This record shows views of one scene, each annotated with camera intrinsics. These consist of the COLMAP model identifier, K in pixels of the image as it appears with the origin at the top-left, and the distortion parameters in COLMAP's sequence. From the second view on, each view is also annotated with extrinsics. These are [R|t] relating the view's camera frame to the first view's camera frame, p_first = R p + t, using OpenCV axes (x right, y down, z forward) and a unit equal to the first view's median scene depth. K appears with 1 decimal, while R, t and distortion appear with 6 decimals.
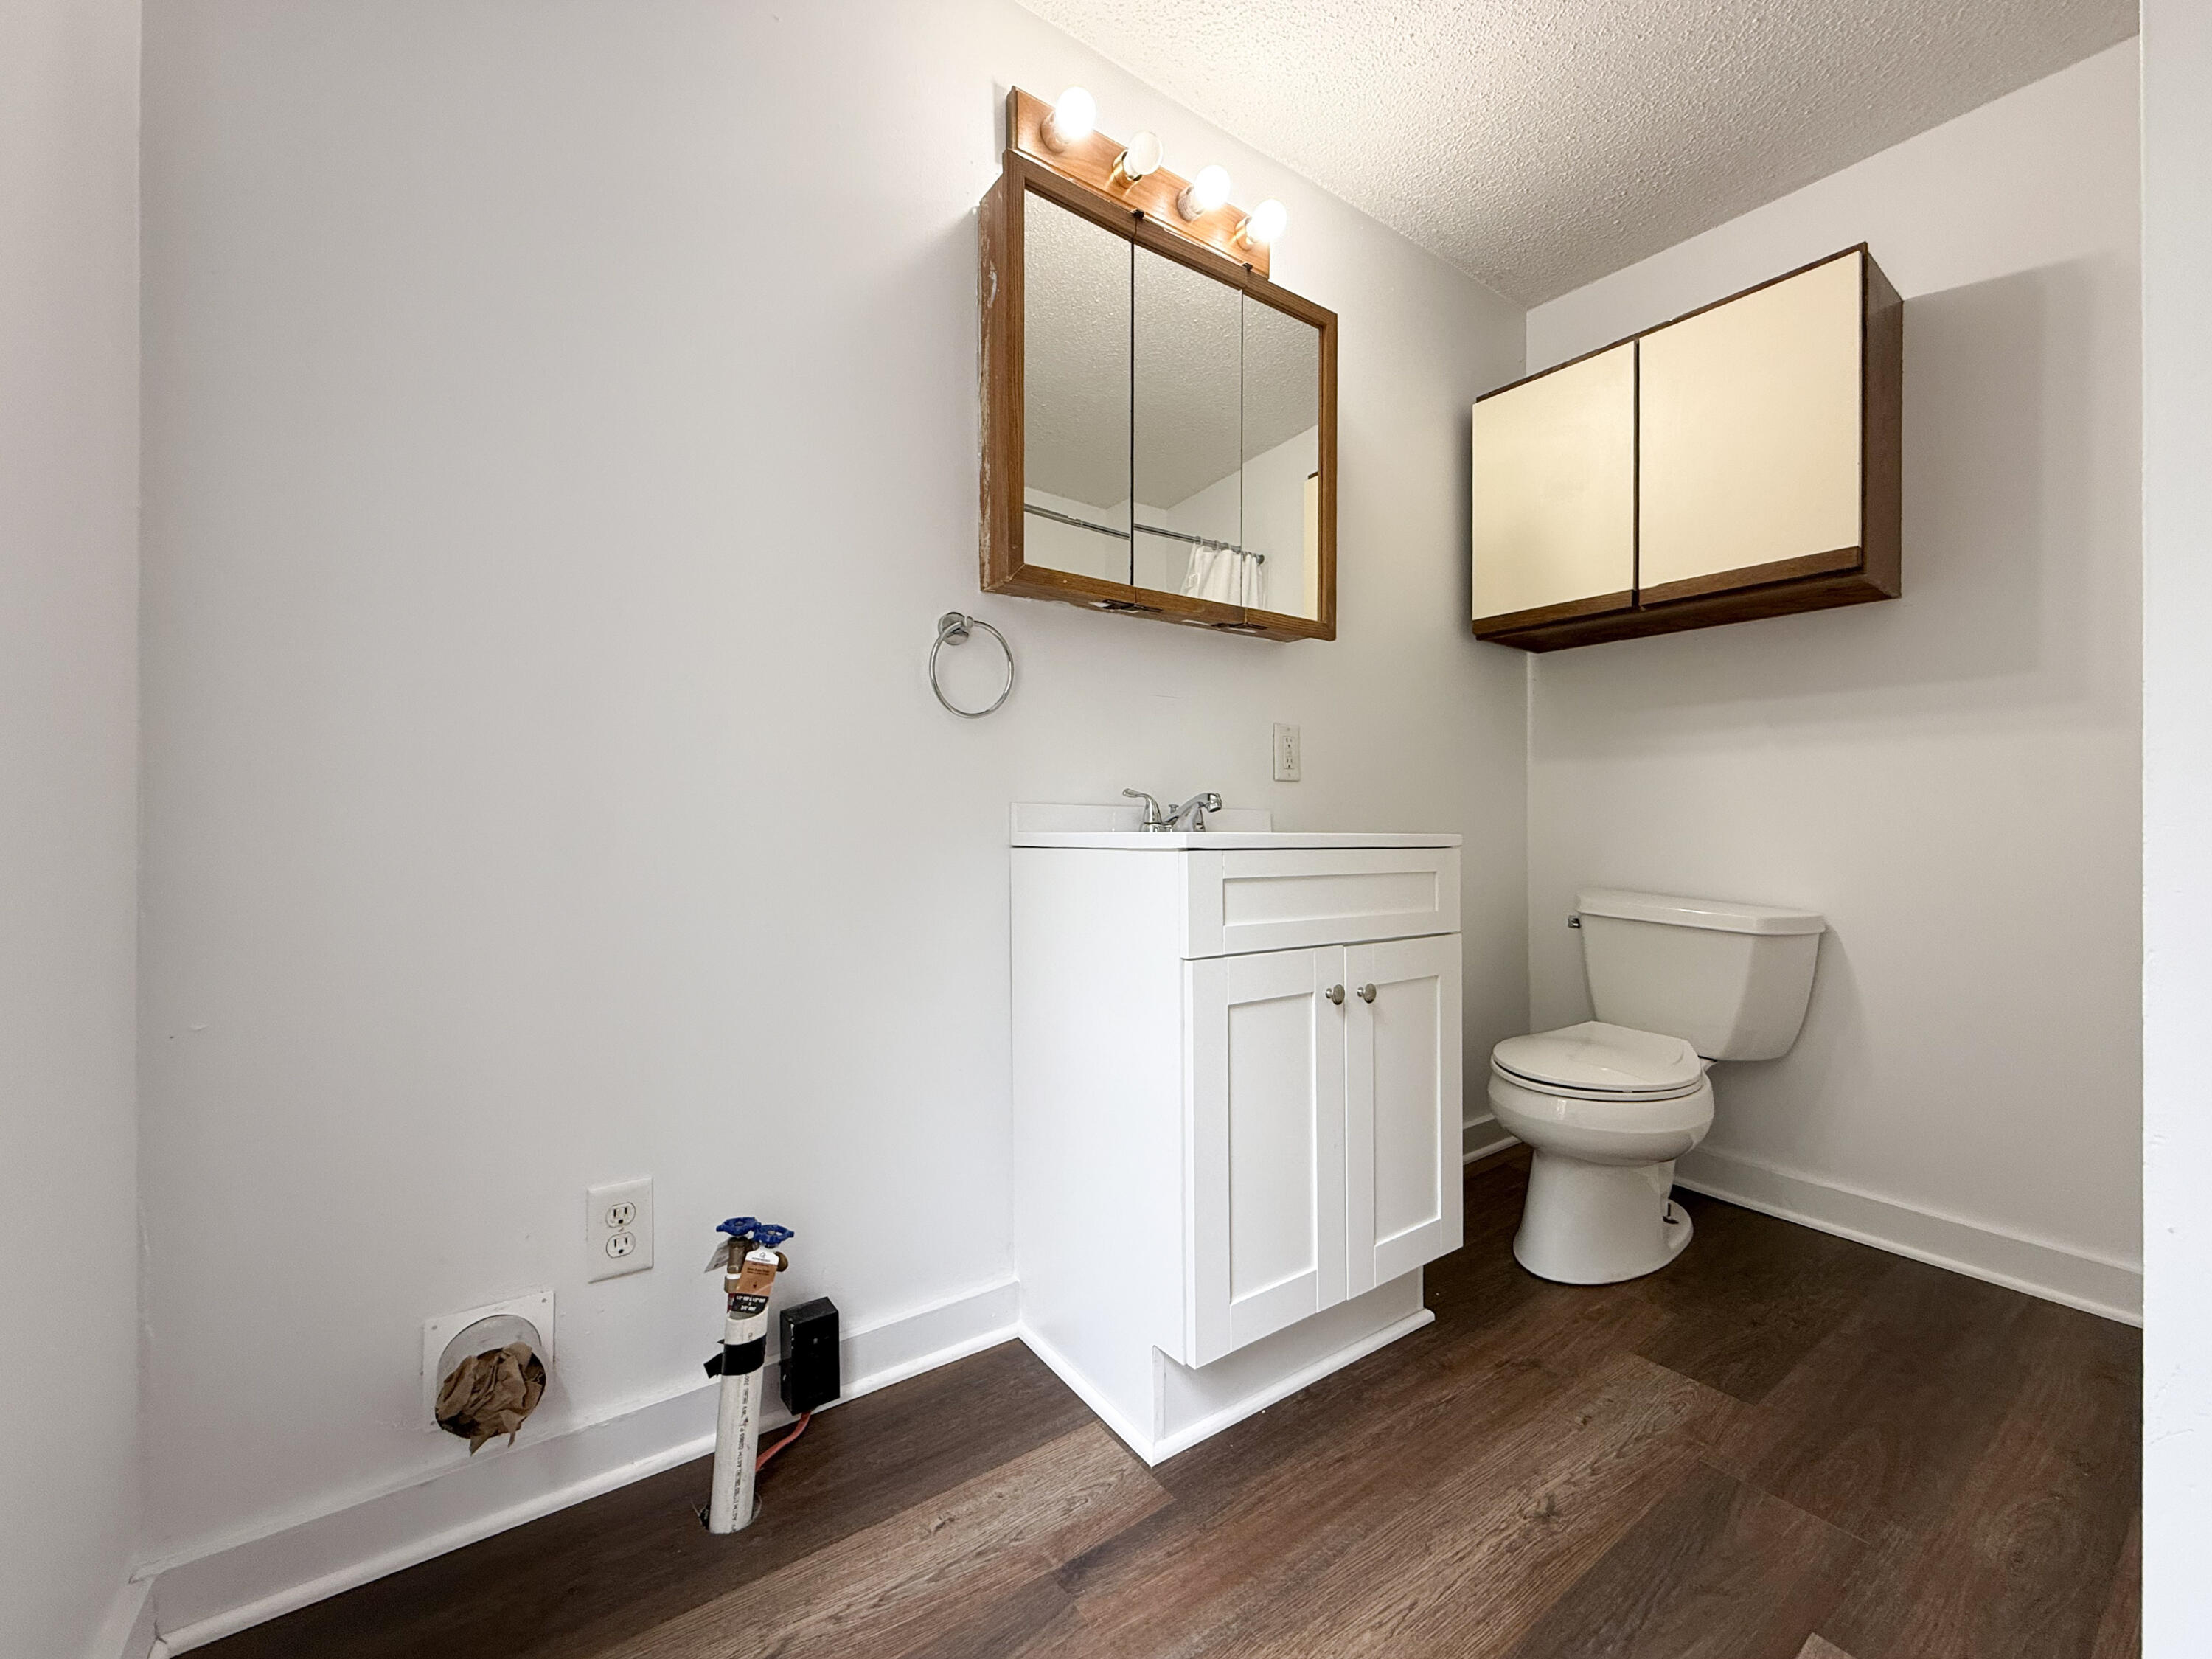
lens RADIAL K [[894.9, 0, 1108.2], [0, 894.9, 825.6], [0, 0, 1]] dist [0.001940, 0.000878]
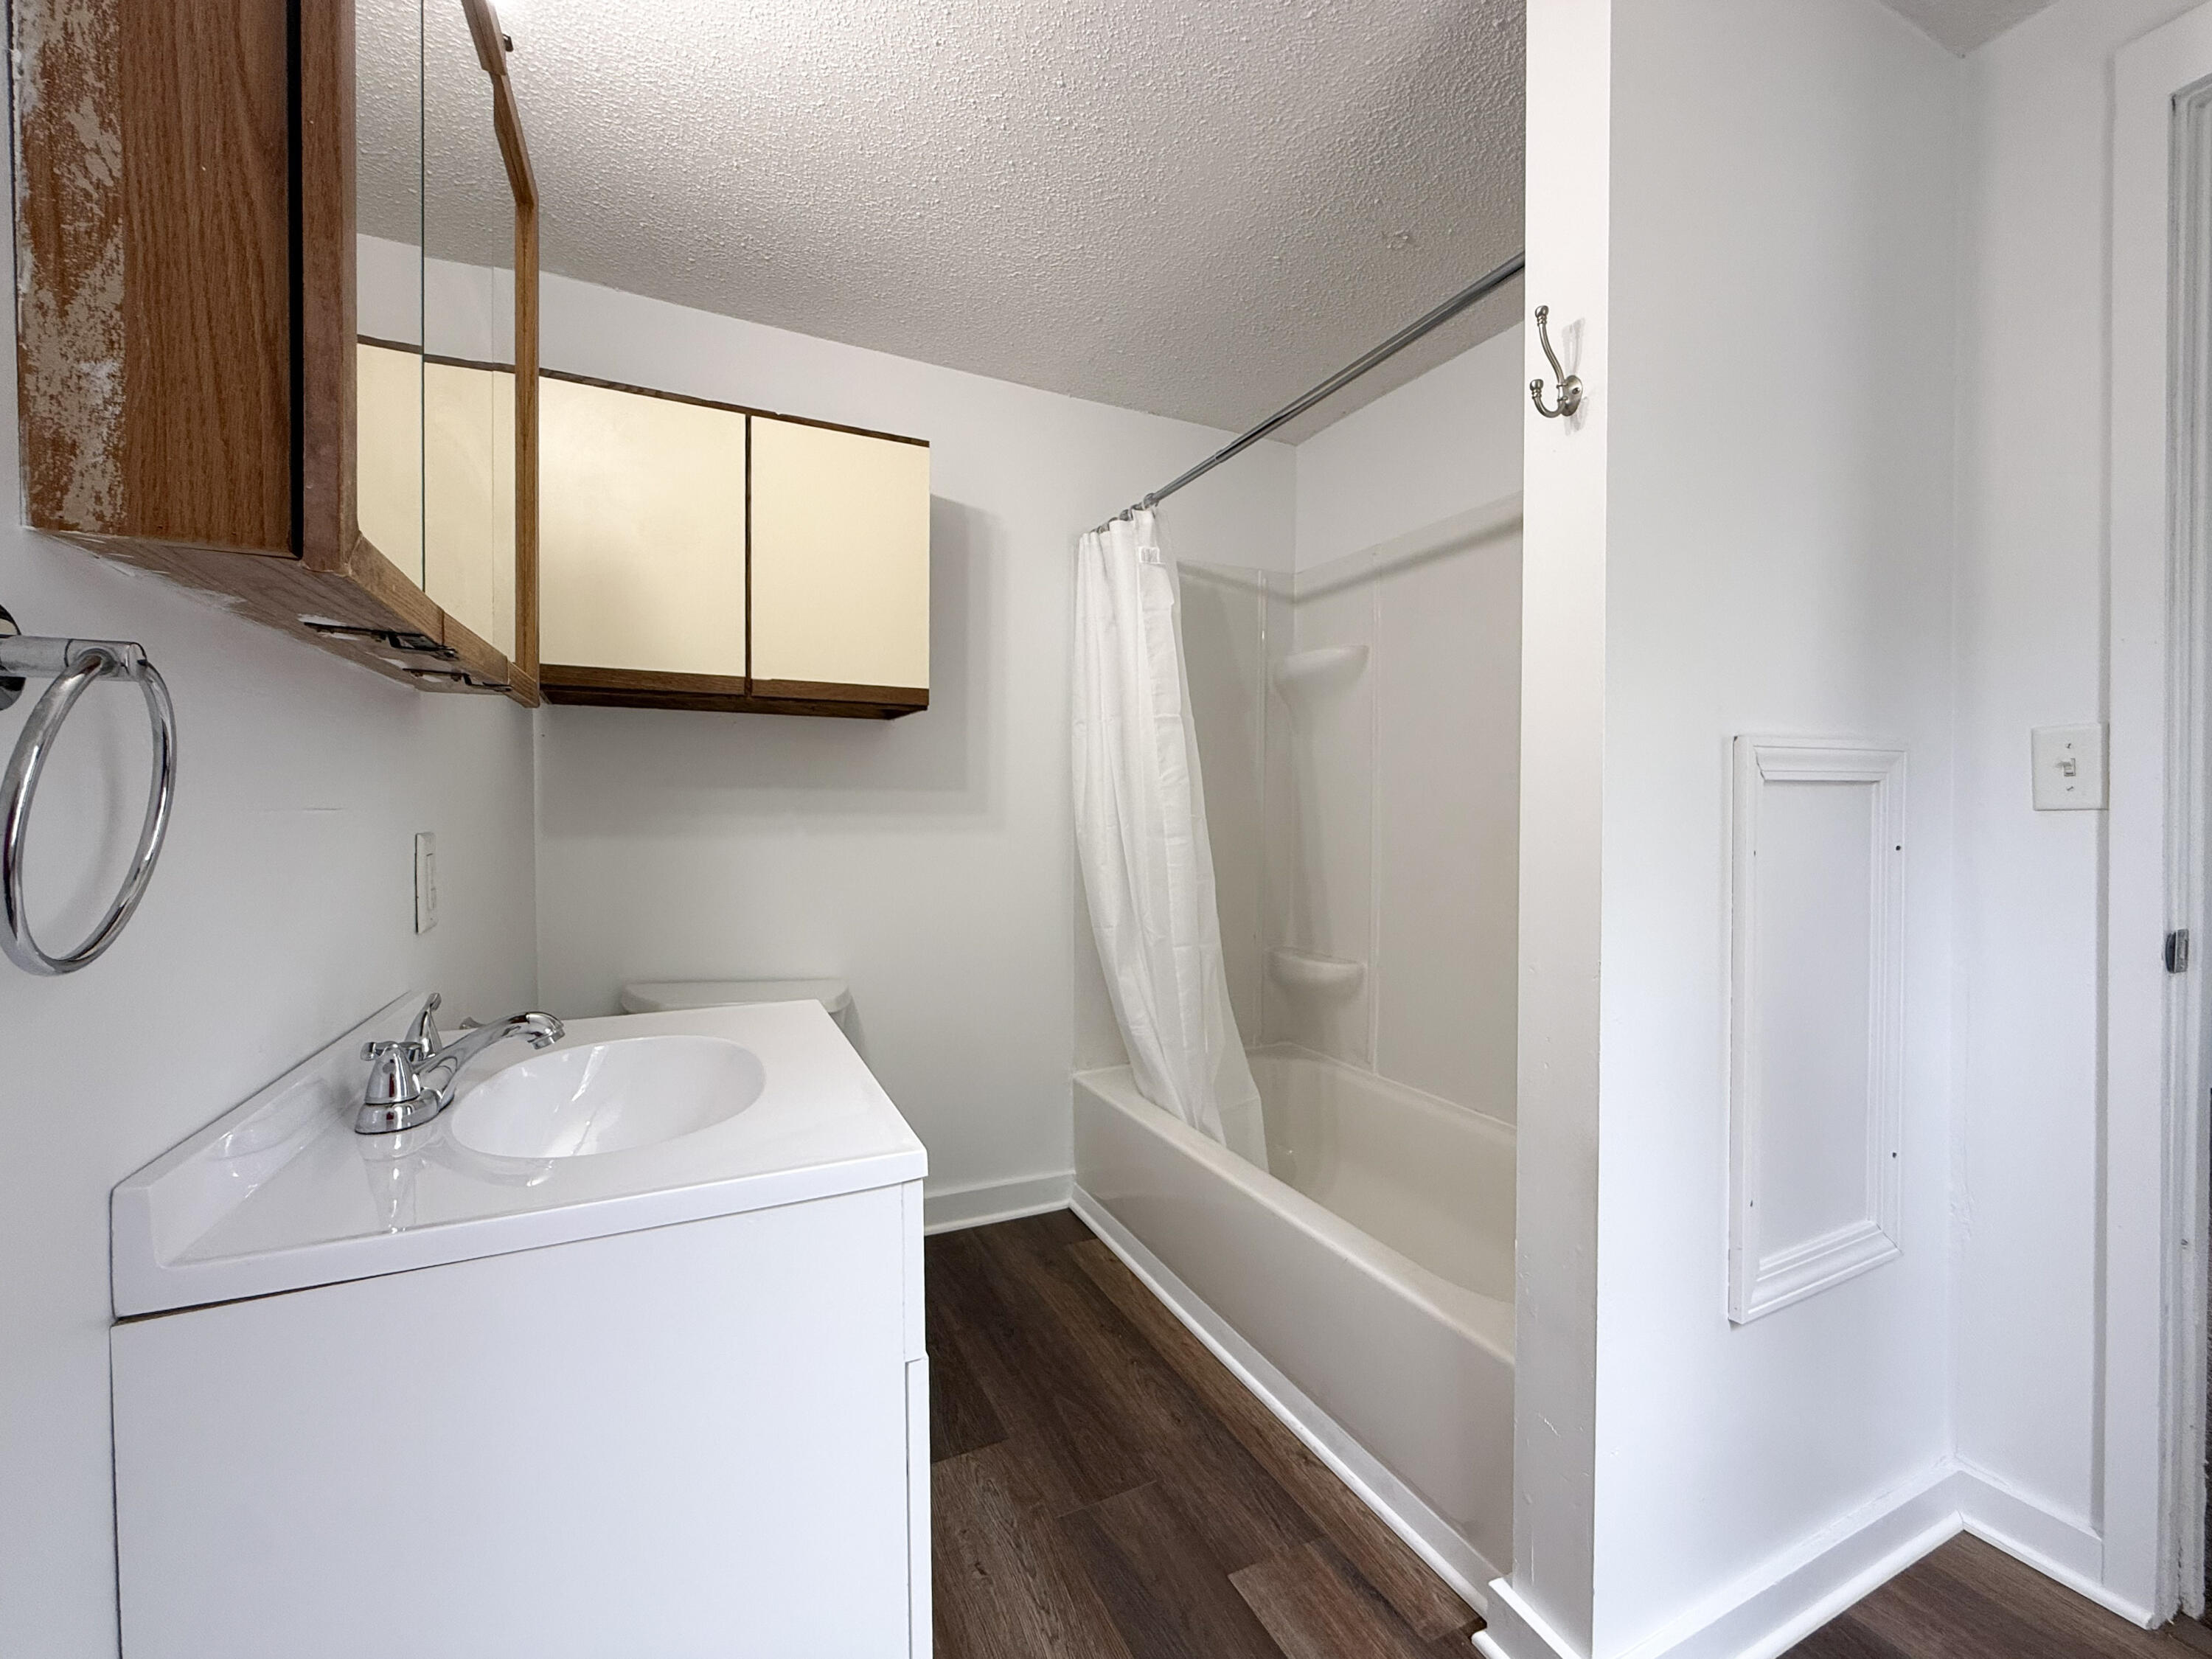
lens RADIAL K [[894.9, 0, 1103.7], [0, 894.9, 823.7], [0, 0, 1]] dist [0.001940, 0.000878]
pose [[0.206100, -0.015913, 0.978401, -0.369664], [0.001492, 0.999872, 0.015948, -0.169962], [-0.978530, -0.001827, 0.206098, 0.598874]]
